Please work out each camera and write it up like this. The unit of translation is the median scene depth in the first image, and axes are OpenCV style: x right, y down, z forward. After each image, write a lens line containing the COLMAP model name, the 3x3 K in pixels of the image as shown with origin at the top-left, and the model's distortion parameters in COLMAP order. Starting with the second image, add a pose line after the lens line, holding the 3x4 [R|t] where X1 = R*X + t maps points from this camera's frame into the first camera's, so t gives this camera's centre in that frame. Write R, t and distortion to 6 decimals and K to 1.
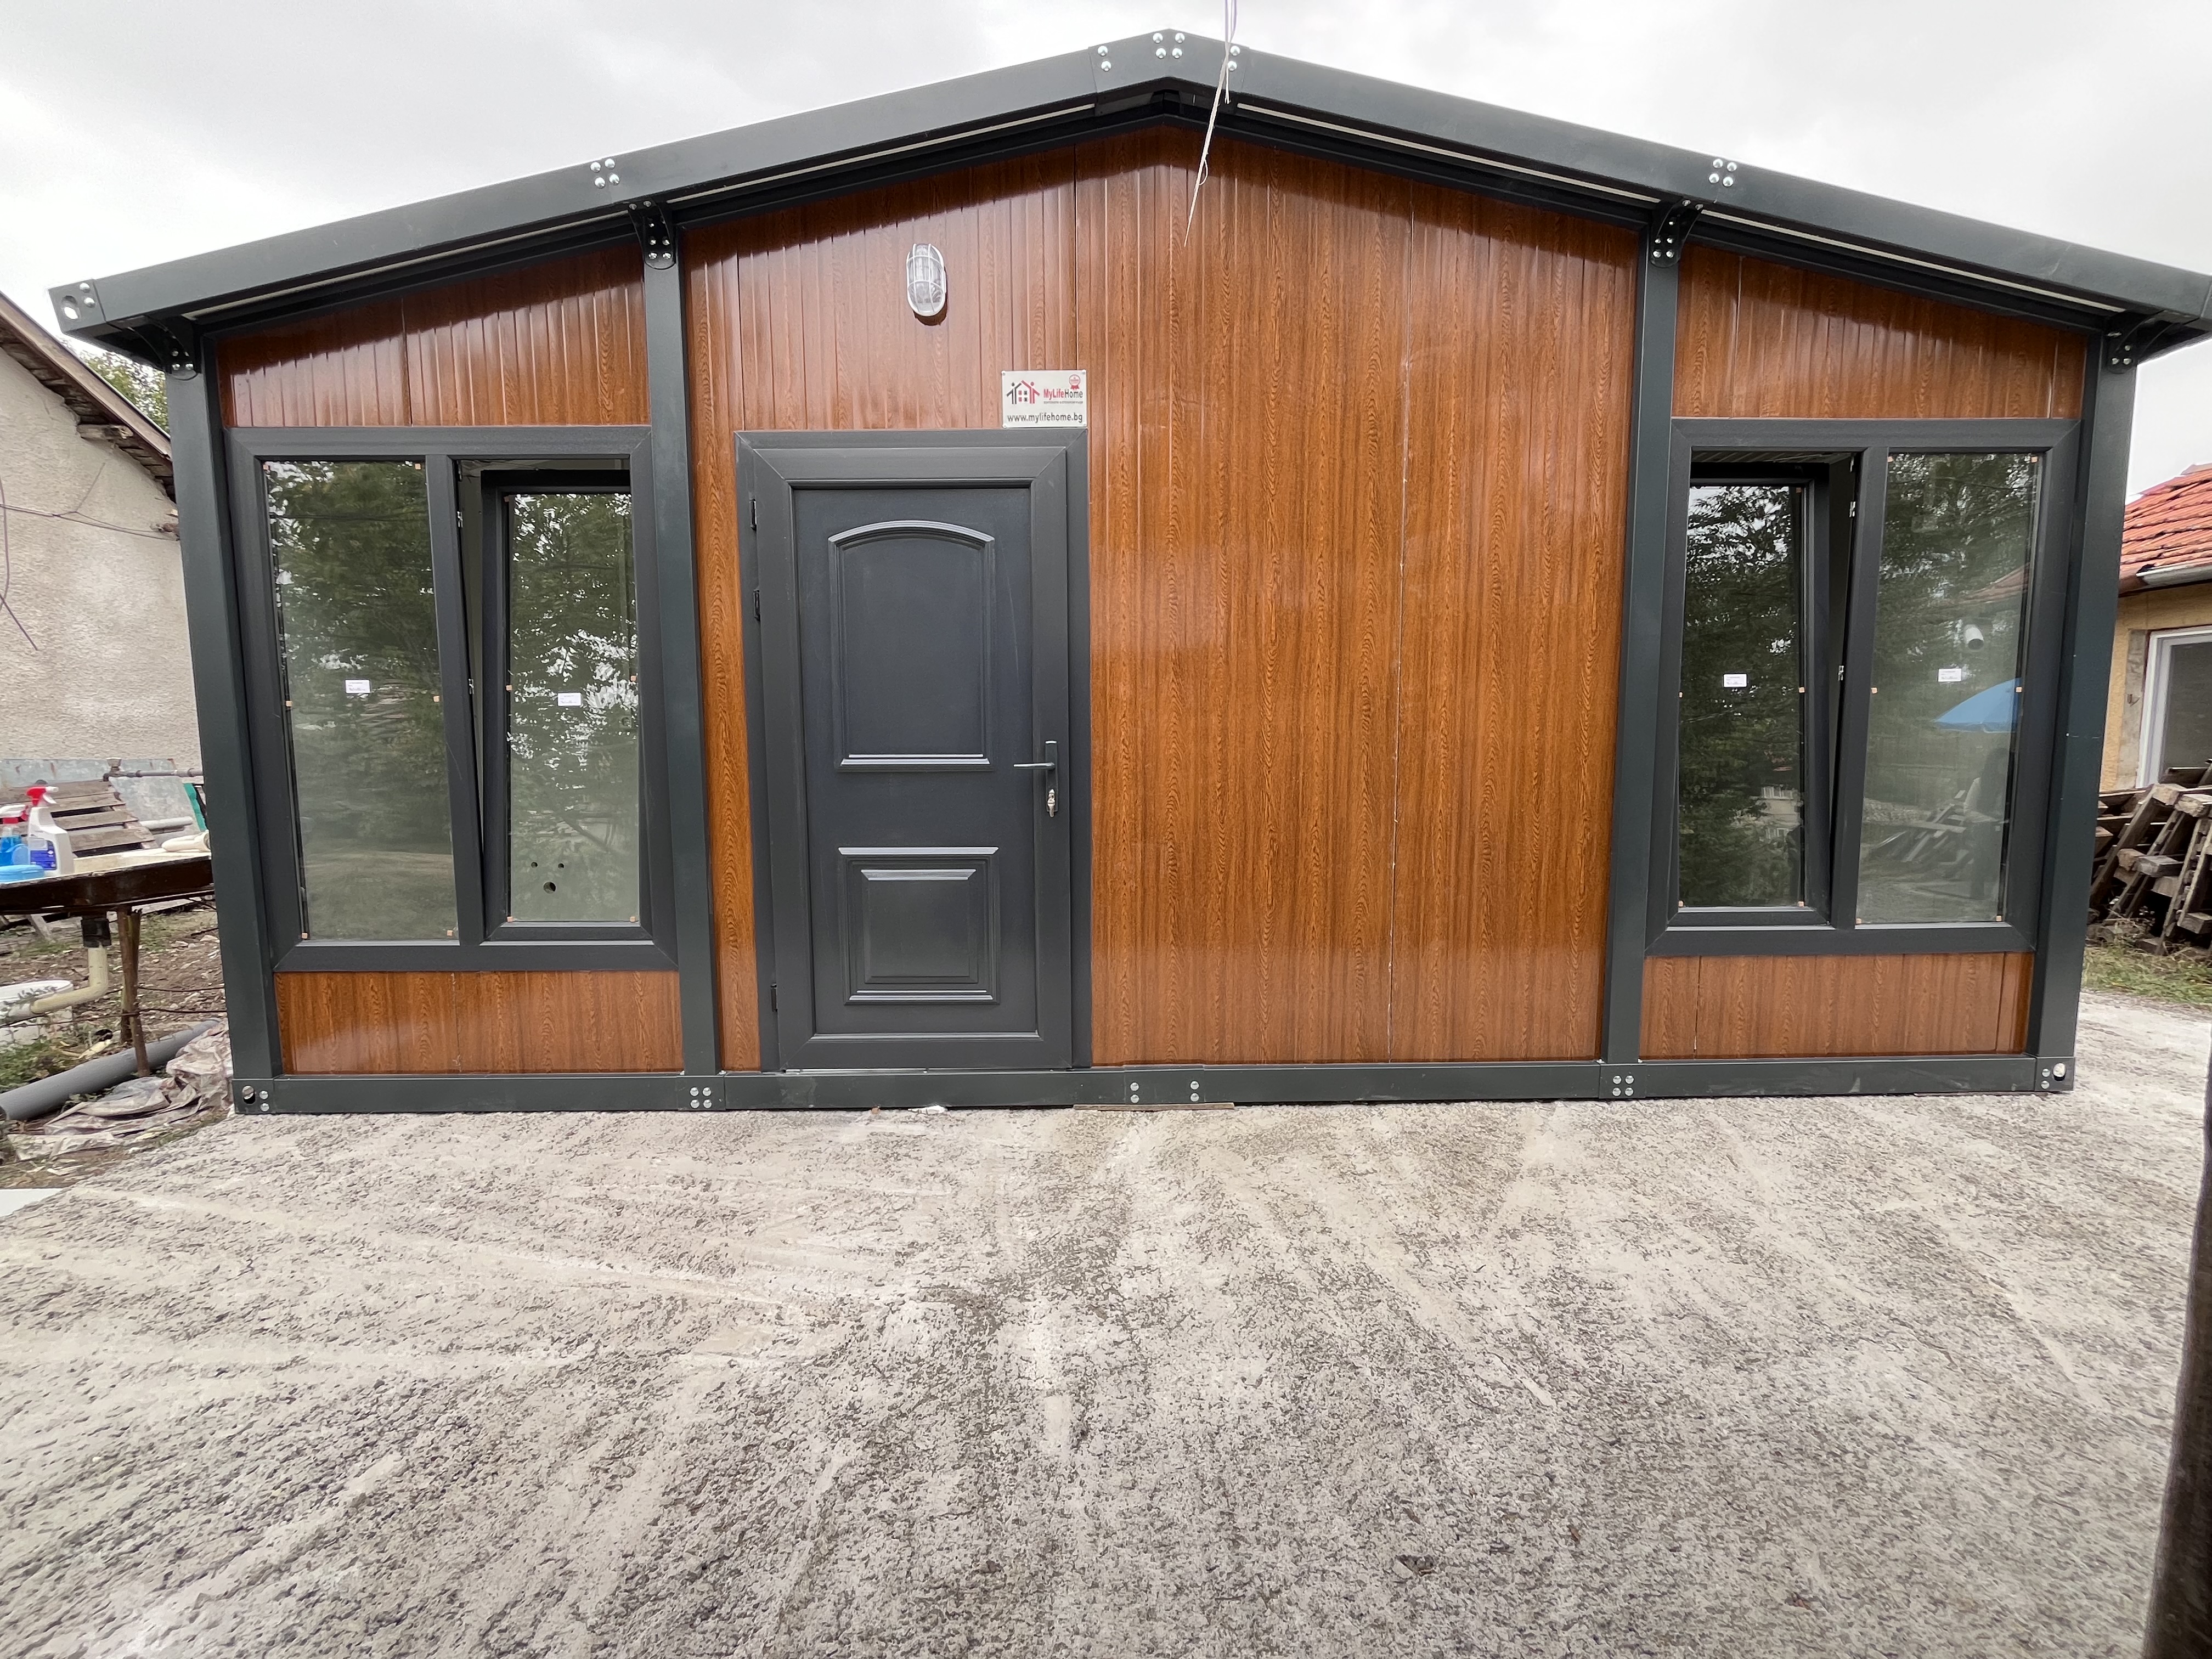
lens RADIAL K [[889.8, 0, 1100.5], [0, 889.8, 842.2], [0, 0, 1]] dist [-0.003894, -0.000626]
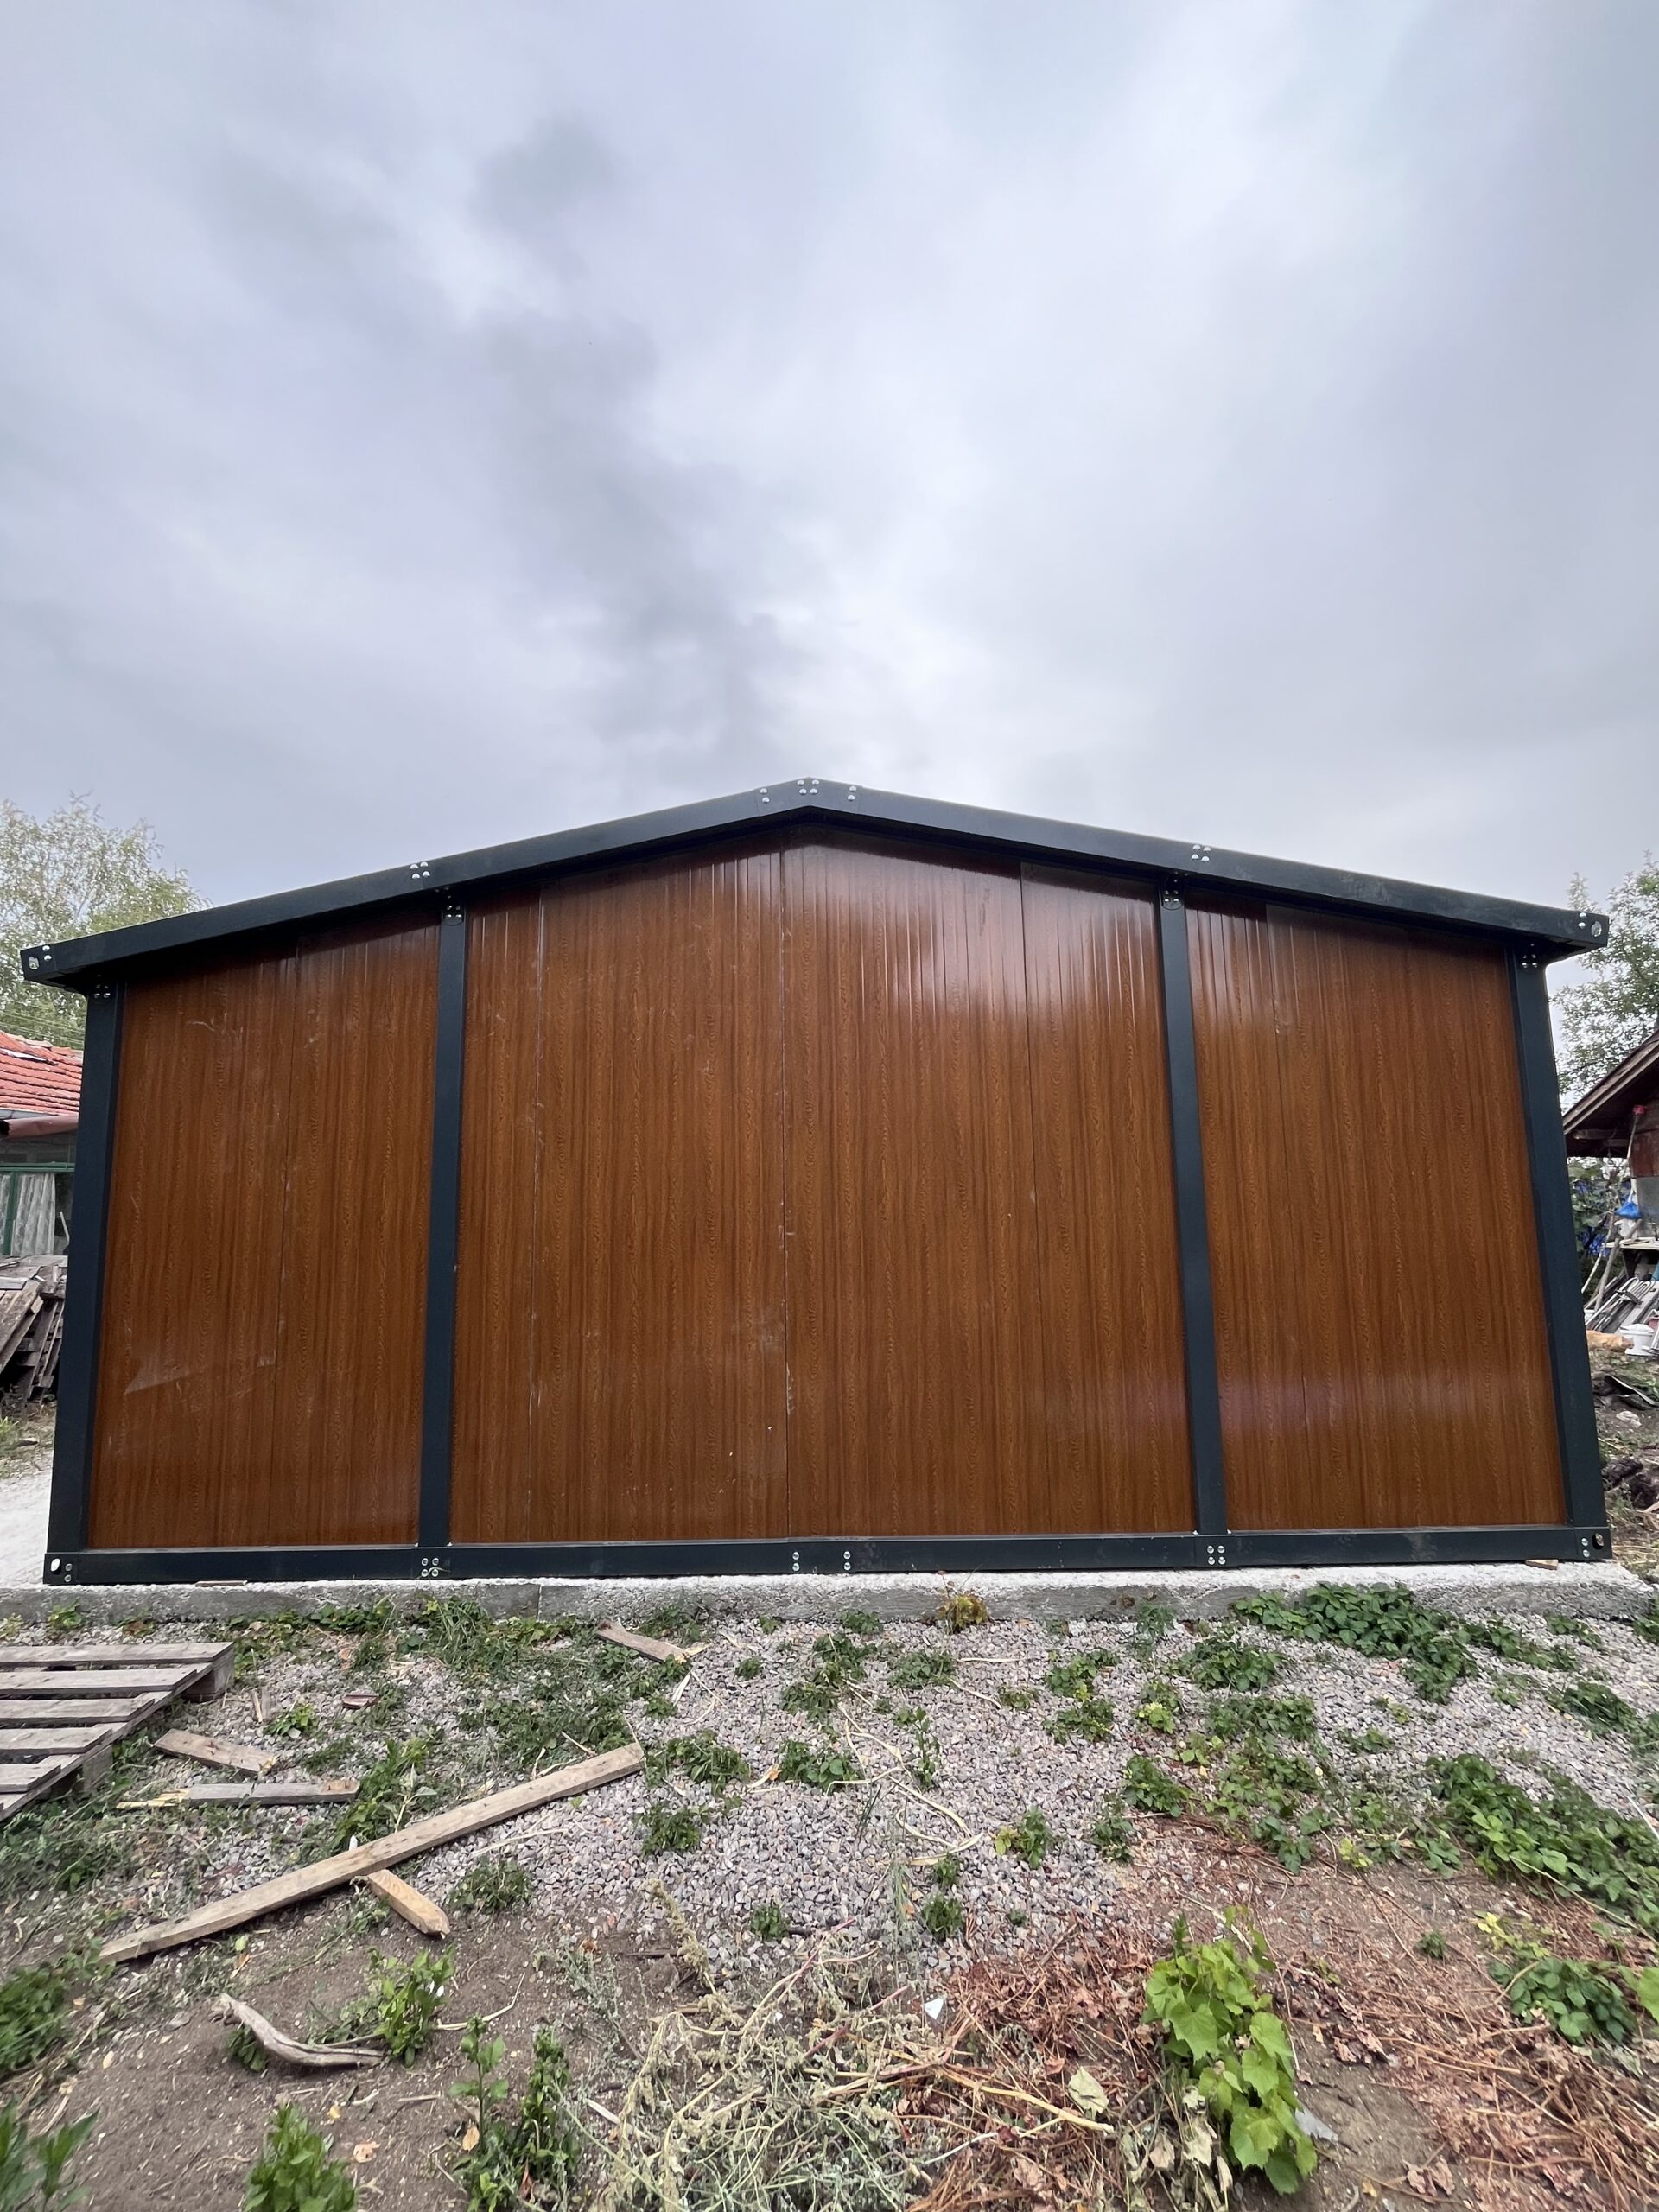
lens RADIAL K [[889.8, 0, 839.9], [0, 889.8, 1091.9], [0, 0, 1]] dist [-0.003894, -0.000626]
pose [[0.999726, -0.013925, -0.018801, 0.127425], [0.009610, 0.977078, -0.212666, -0.077819], [0.021332, 0.212427, 0.976944, -0.280902]]
